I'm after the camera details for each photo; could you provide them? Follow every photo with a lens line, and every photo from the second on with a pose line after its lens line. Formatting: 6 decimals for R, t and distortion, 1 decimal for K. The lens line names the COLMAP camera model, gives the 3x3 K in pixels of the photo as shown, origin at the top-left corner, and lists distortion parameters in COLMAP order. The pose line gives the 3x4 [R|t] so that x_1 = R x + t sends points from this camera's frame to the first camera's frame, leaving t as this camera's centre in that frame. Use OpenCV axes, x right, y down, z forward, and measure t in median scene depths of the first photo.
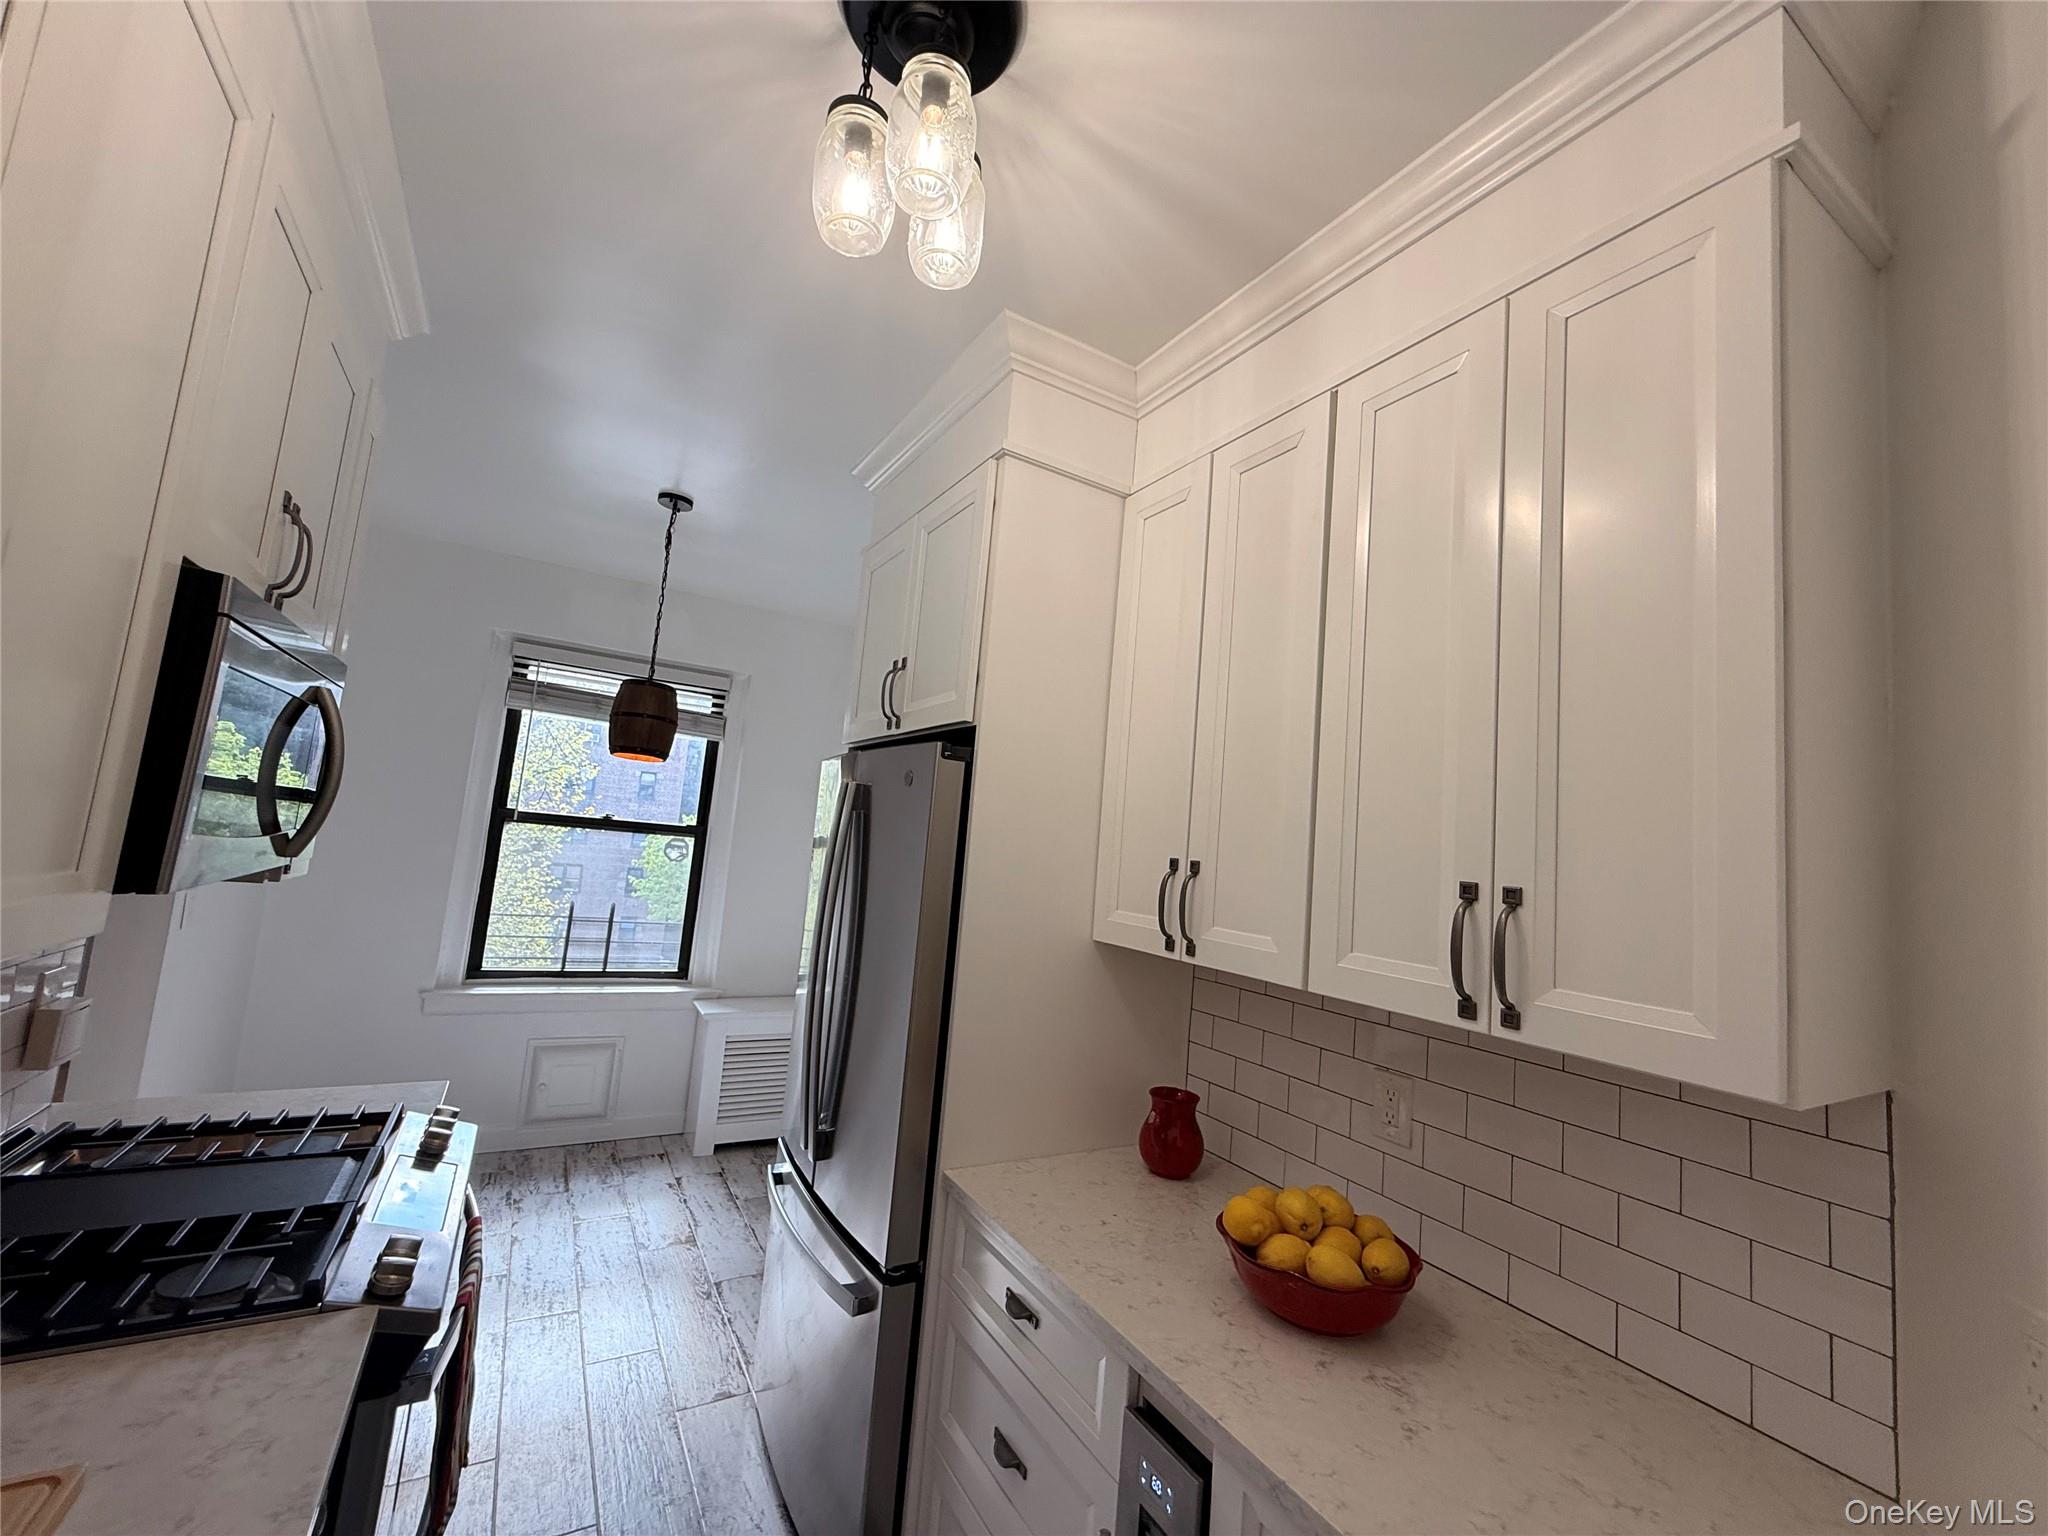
lens RADIAL K [[817.9, 0, 1020.2], [0, 817.9, 767.1], [0, 0, 1]] dist [0.000787, -0.000034]
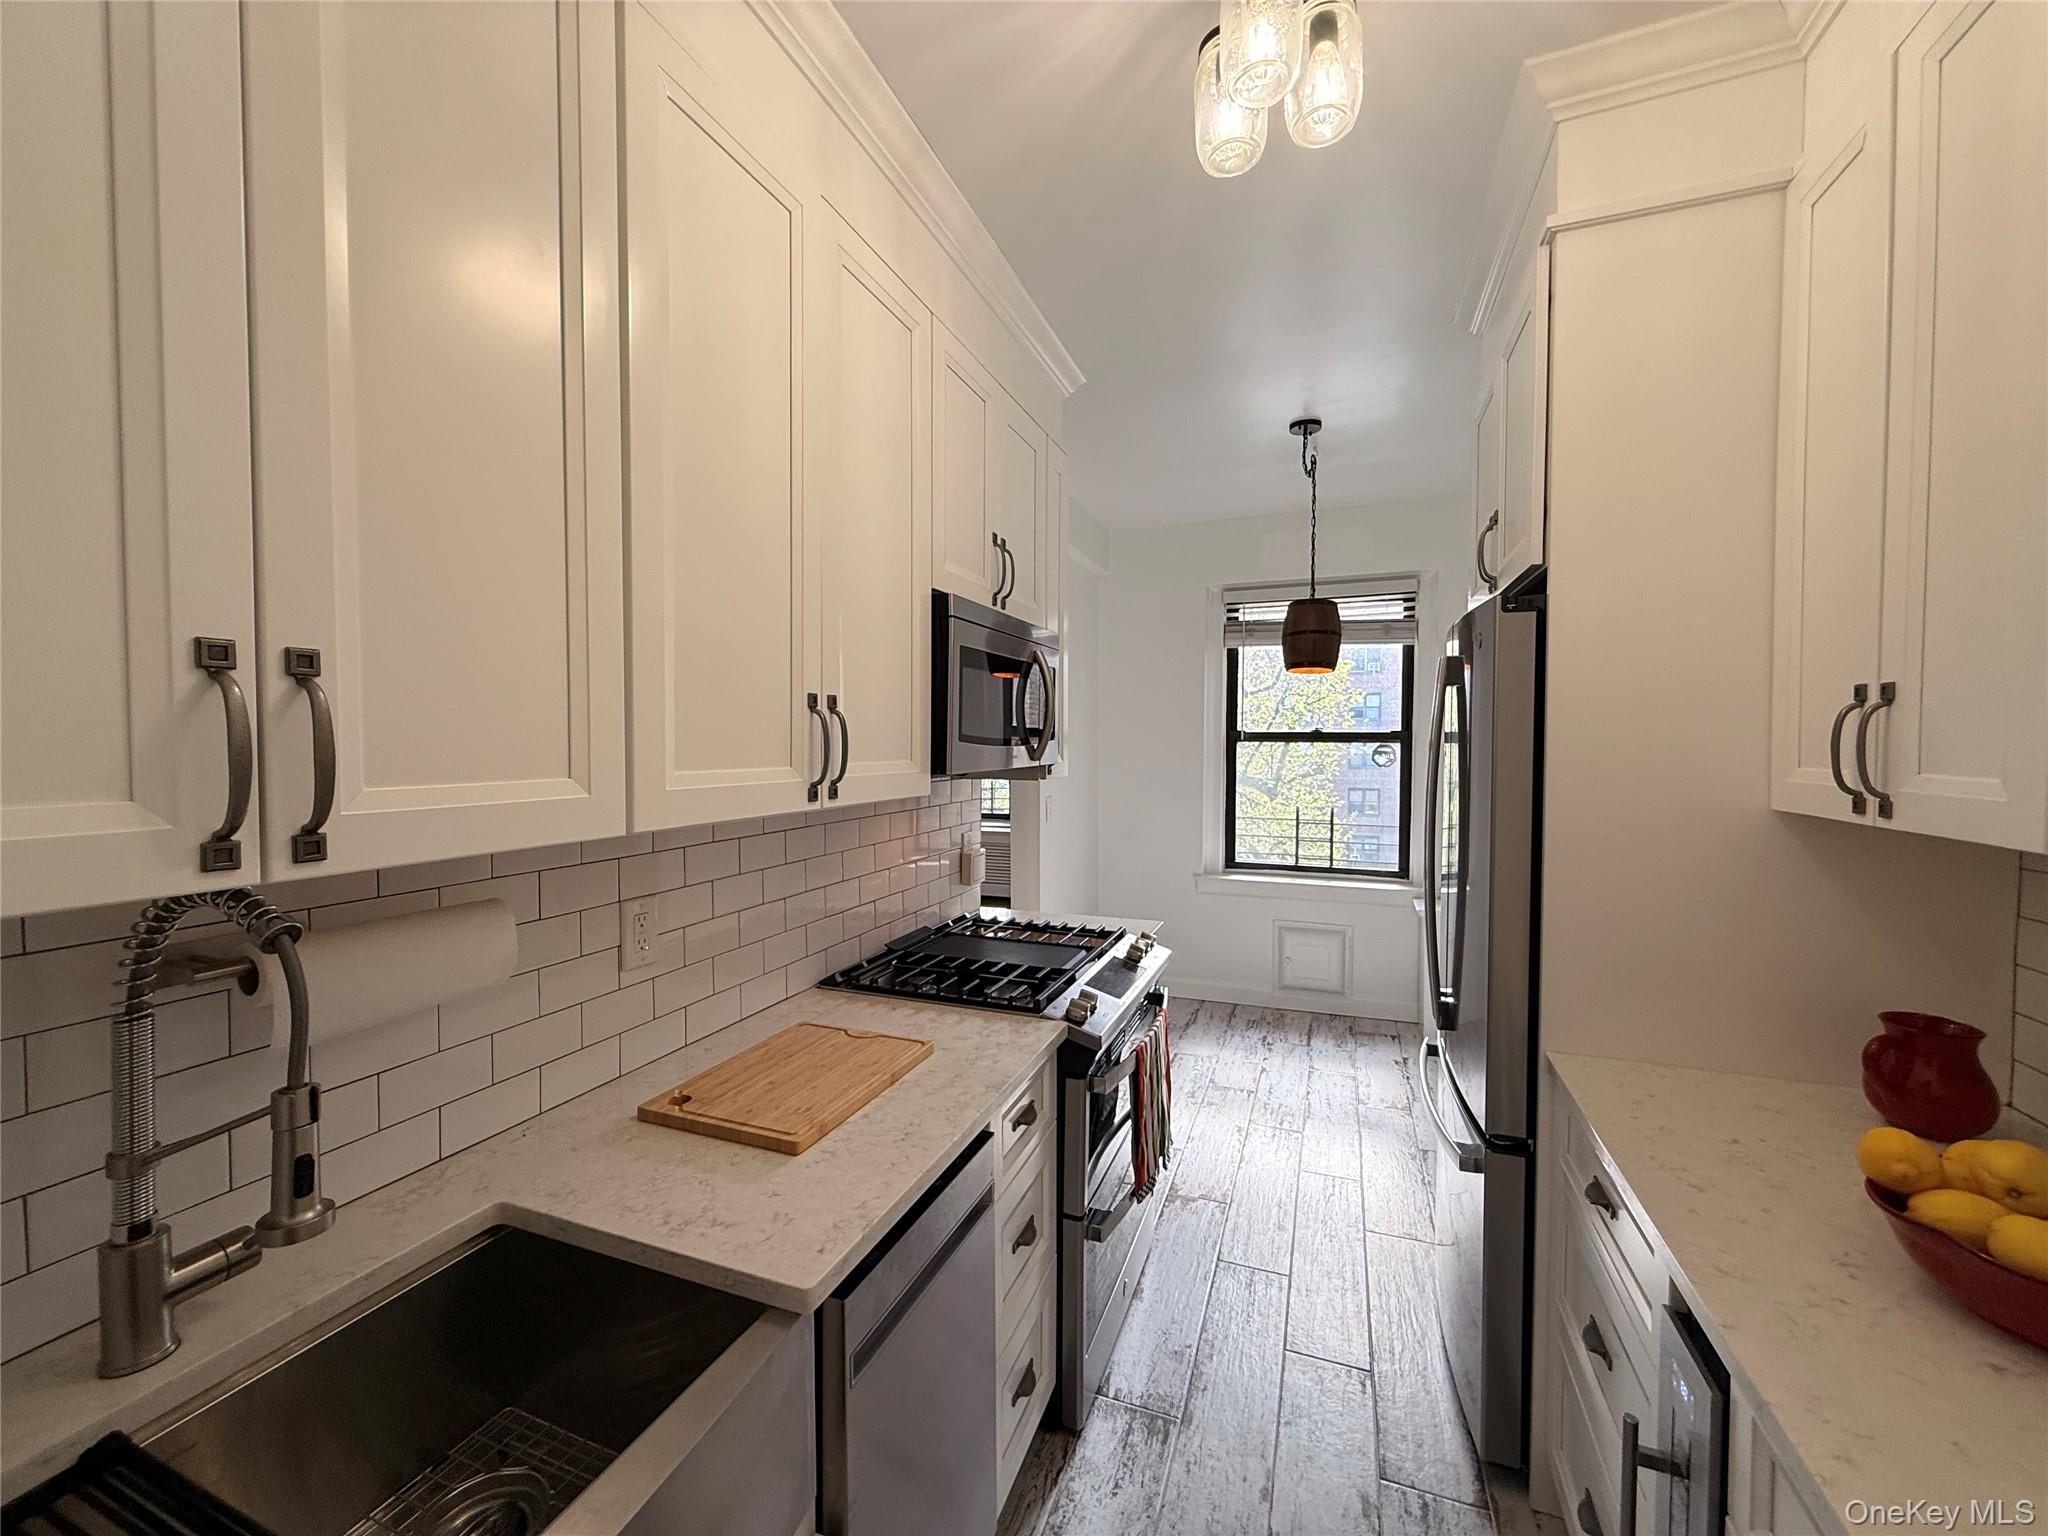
lens RADIAL K [[817.9, 0, 1018.6], [0, 817.9, 765.1], [0, 0, 1]] dist [0.000787, -0.000034]
pose [[0.612451, -0.063558, -0.787949, 0.133267], [0.134245, 0.990647, 0.024437, 0.029912], [0.779026, -0.120744, 0.615255, -0.001571]]
